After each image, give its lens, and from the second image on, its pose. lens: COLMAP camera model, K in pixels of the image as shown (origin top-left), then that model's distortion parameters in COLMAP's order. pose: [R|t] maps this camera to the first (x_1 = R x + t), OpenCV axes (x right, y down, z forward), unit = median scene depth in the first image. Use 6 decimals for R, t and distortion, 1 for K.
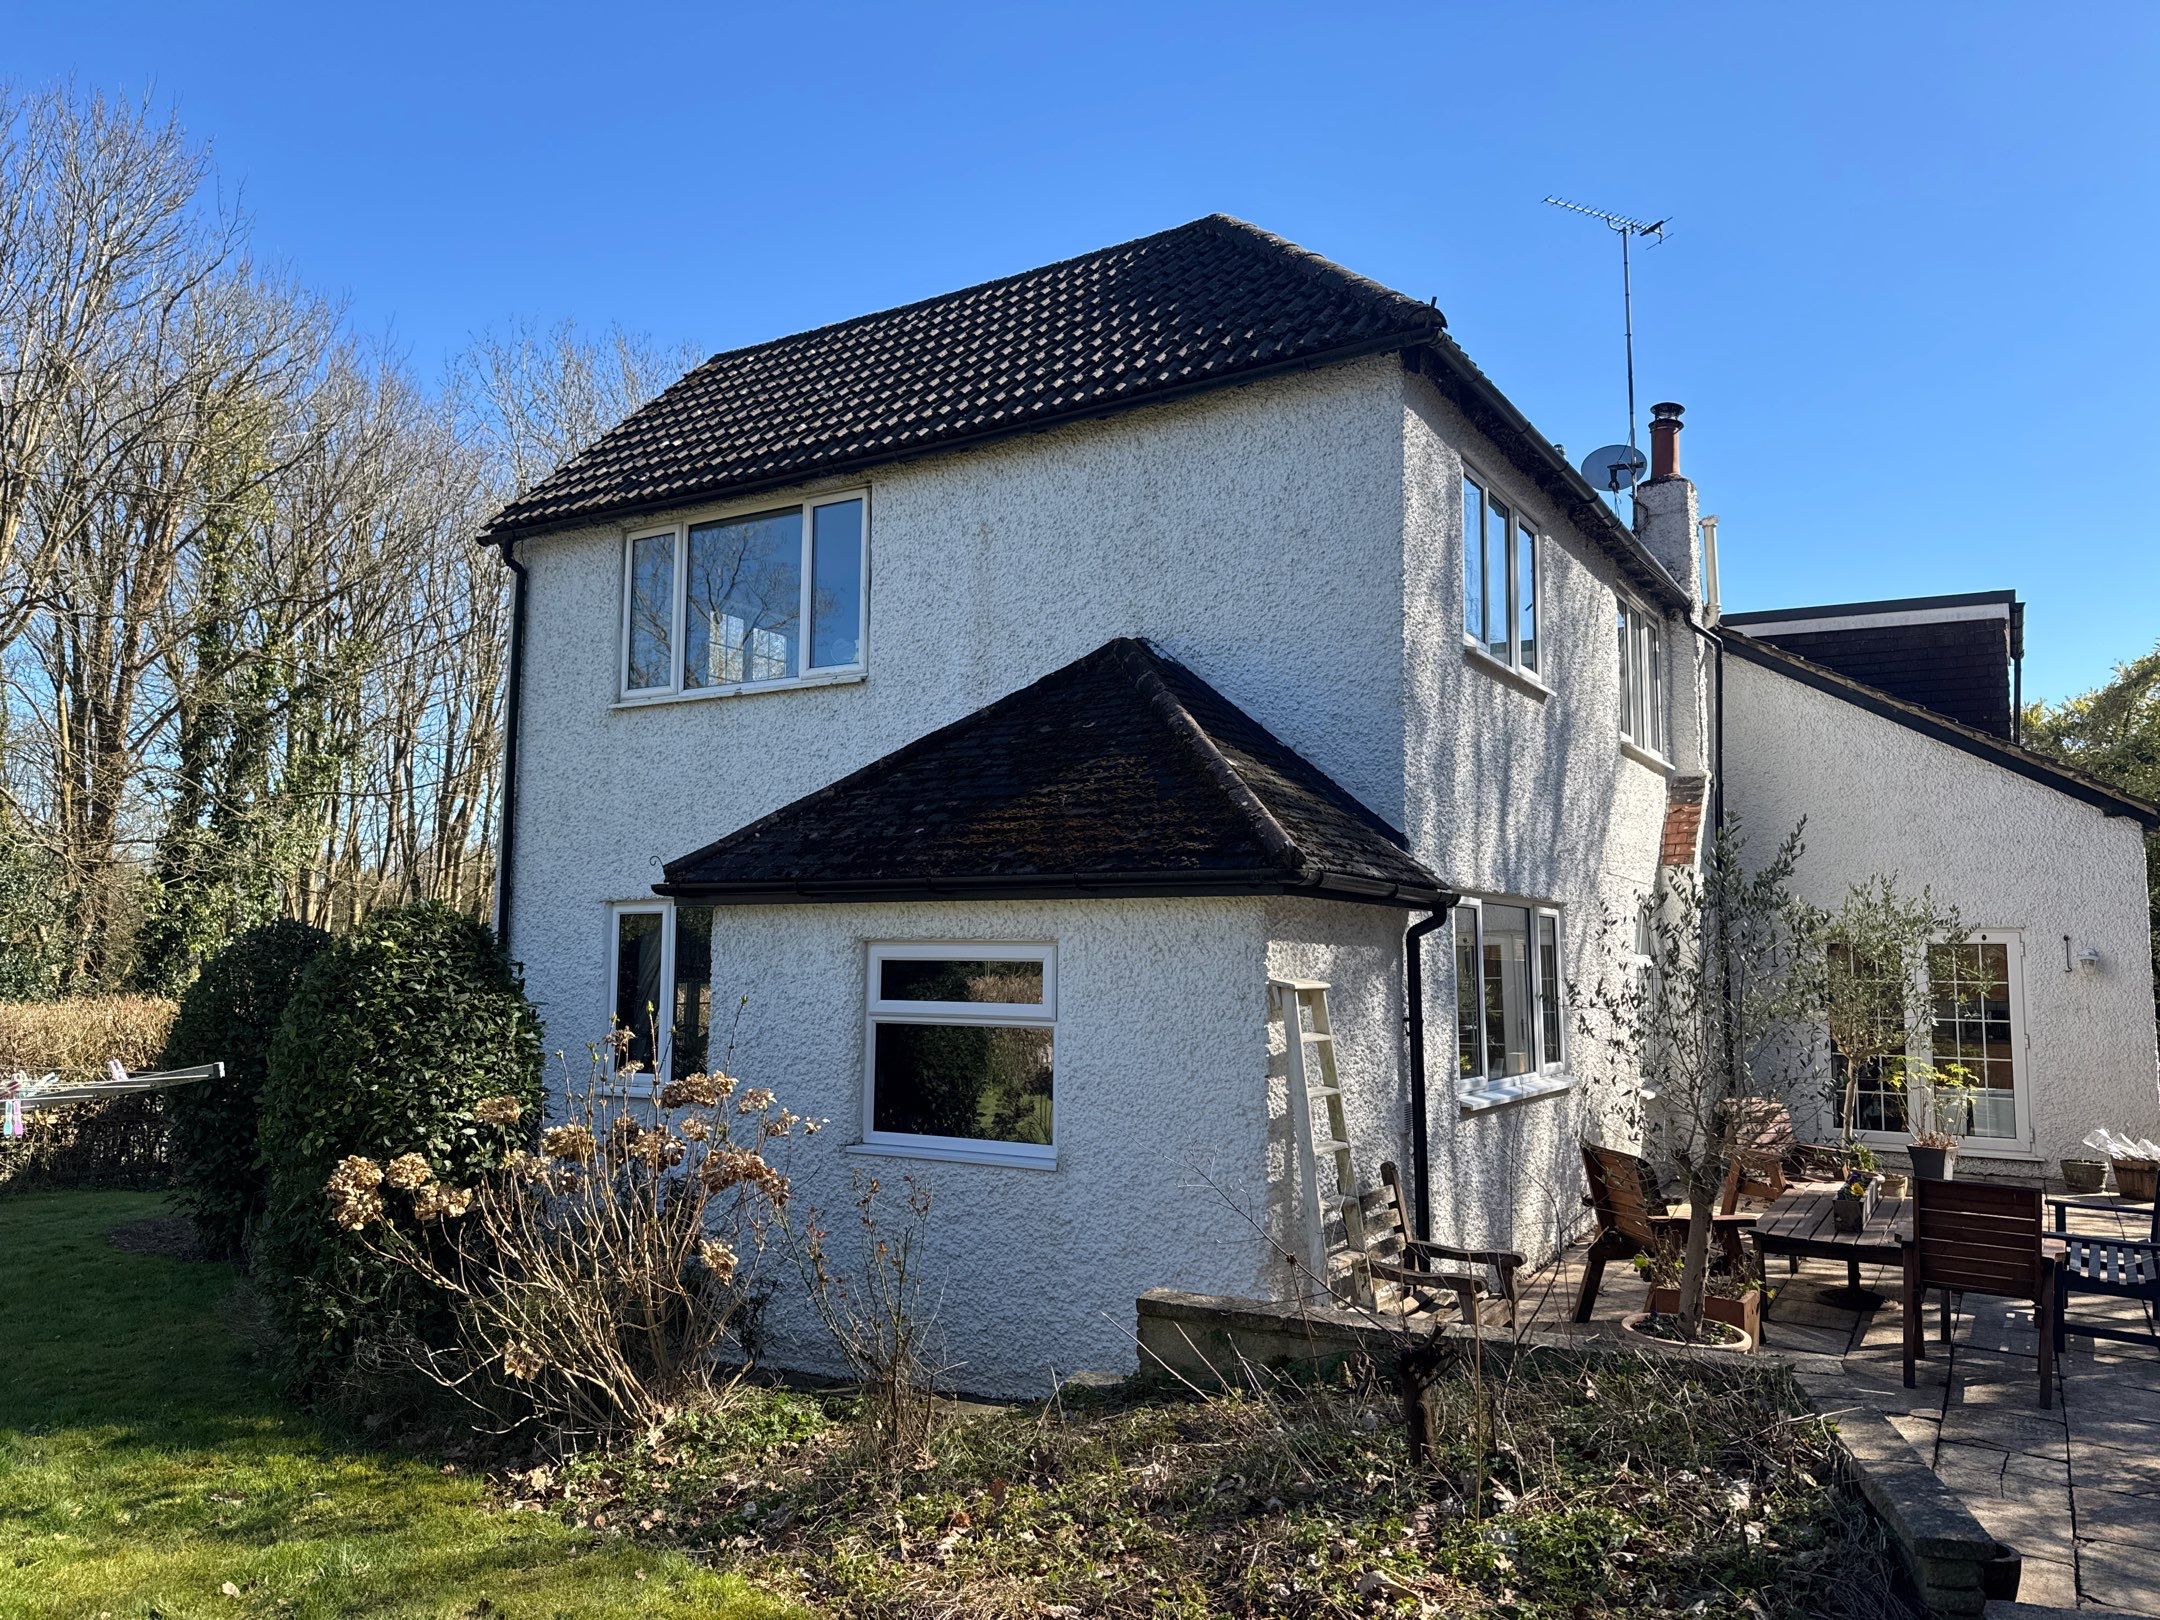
lens RADIAL K [[1520.8, 0, 1089.6], [0, 1520.8, 795.7], [0, 0, 1]] dist [0.096798, -0.139355]
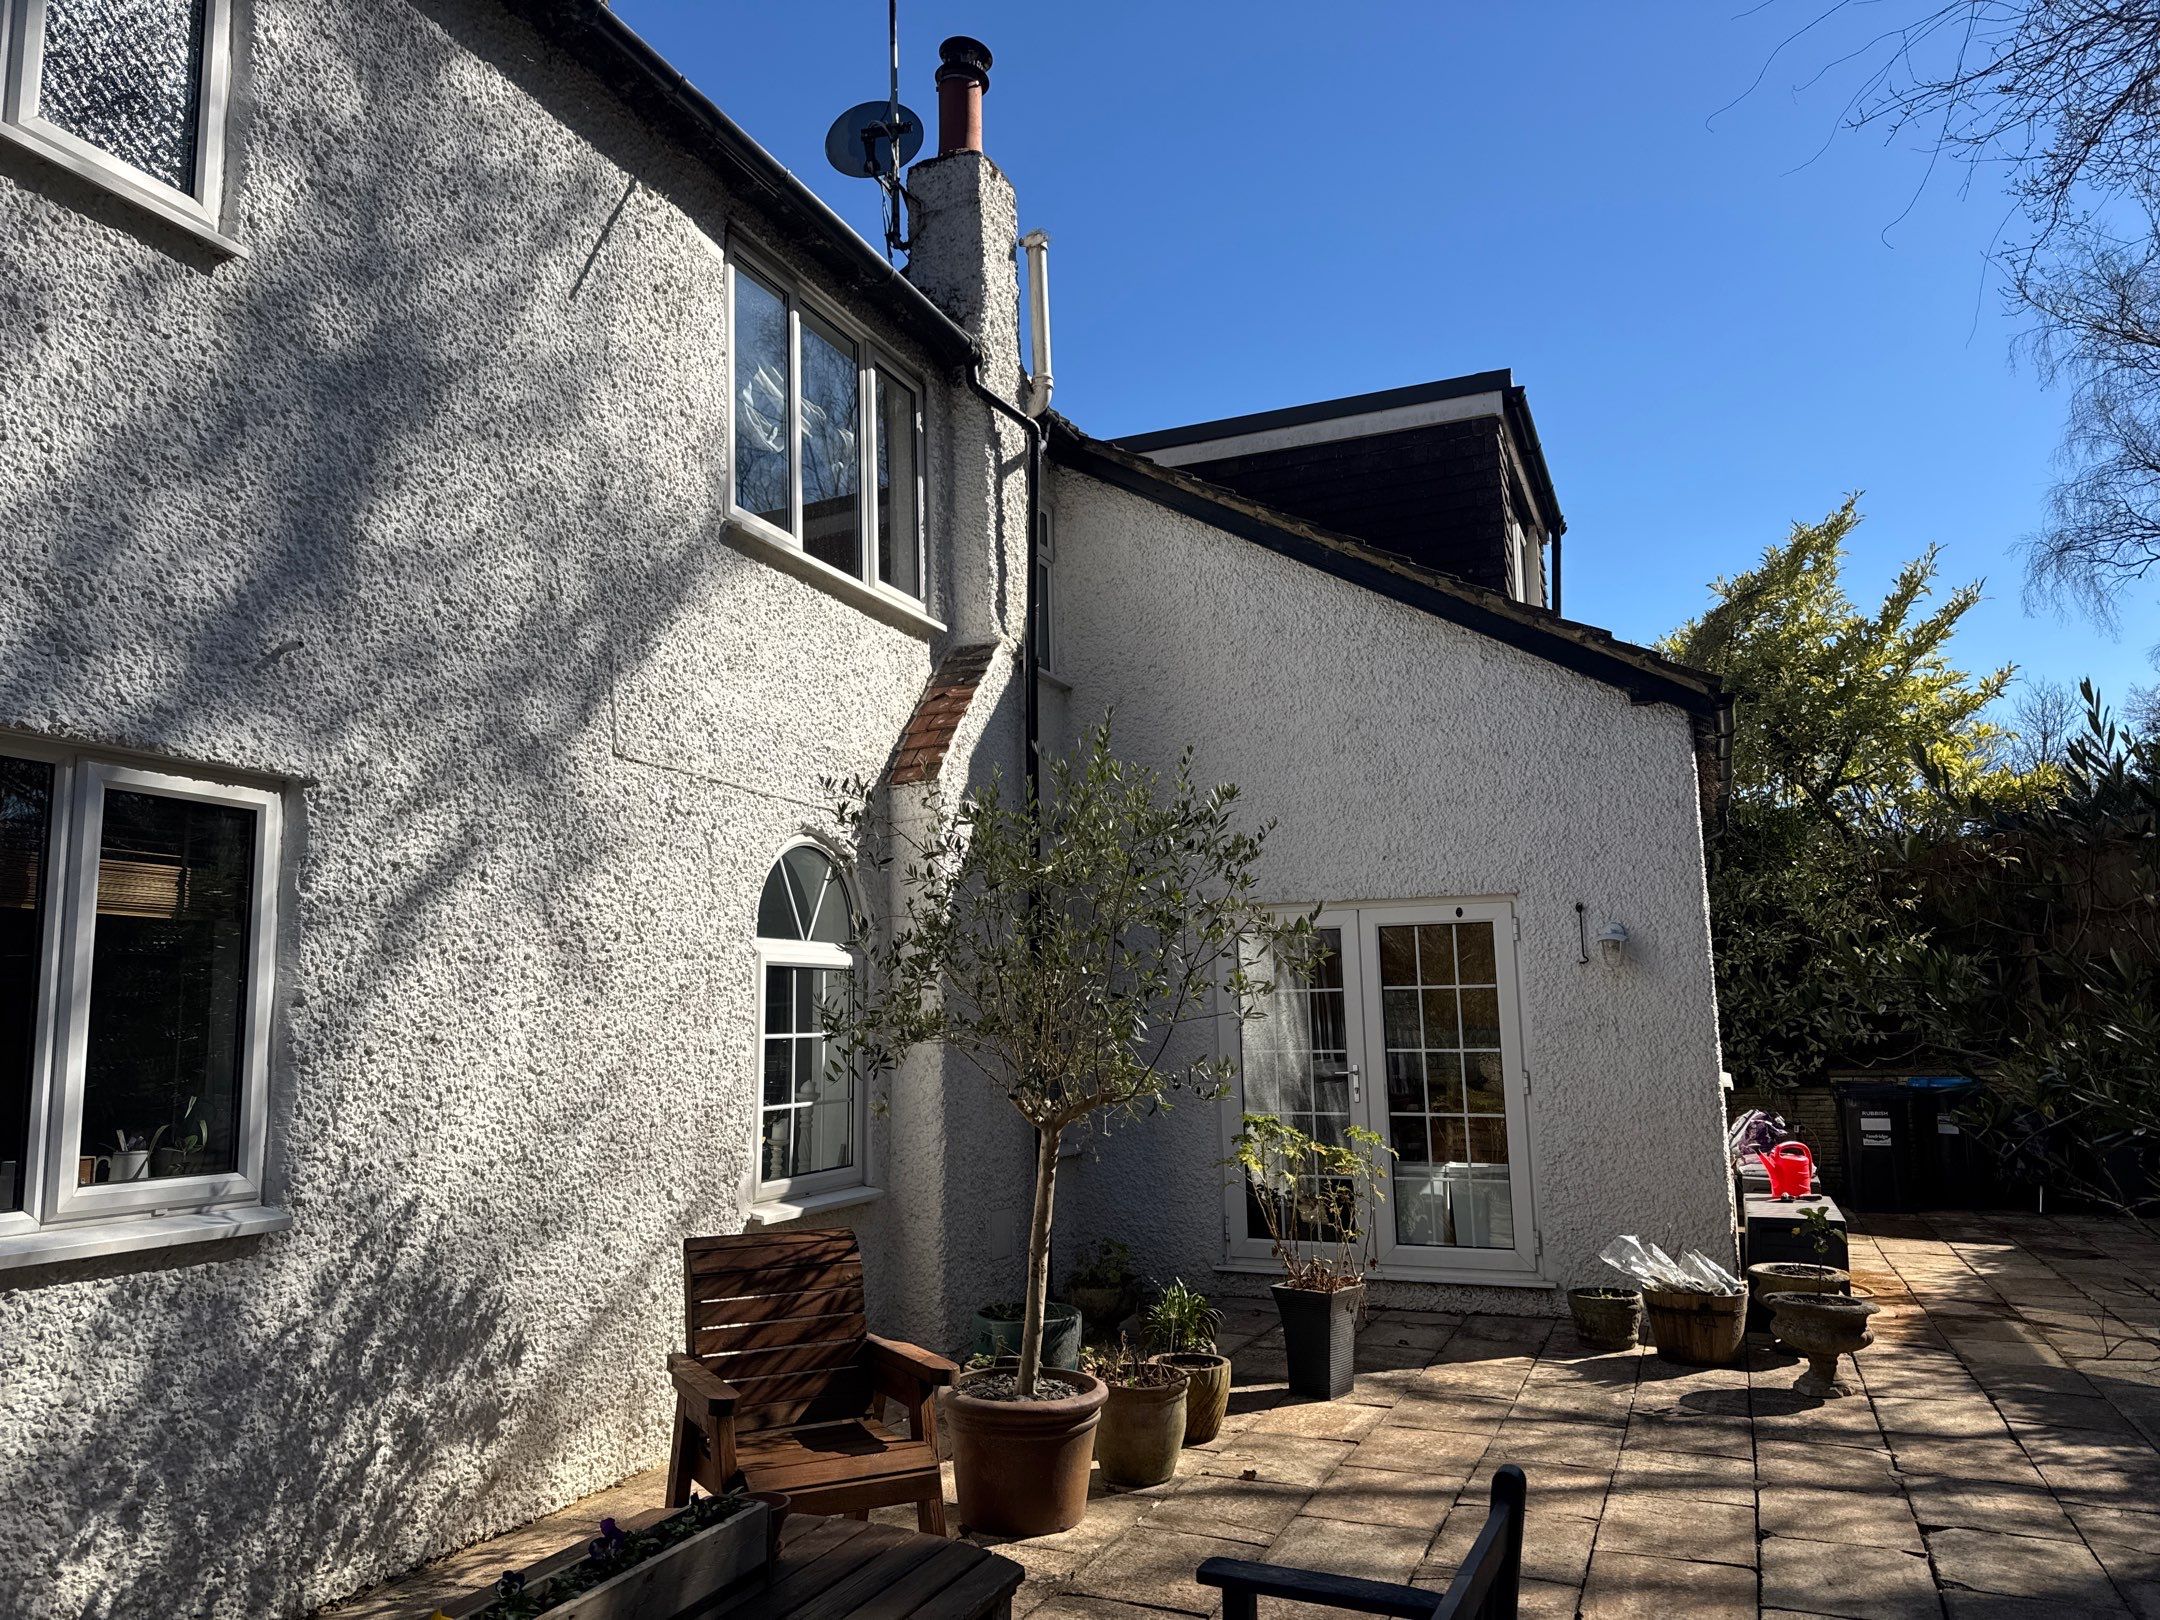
lens RADIAL K [[1557.8, 0, 1082.1], [0, 1557.8, 806.4], [0, 0, 1]] dist [0.151527, -0.355566]
pose [[0.987092, -0.008136, 0.159950, 0.445877], [0.015014, 0.999012, -0.041837, 0.098292], [-0.159451, 0.043698, 0.986238, 0.551225]]
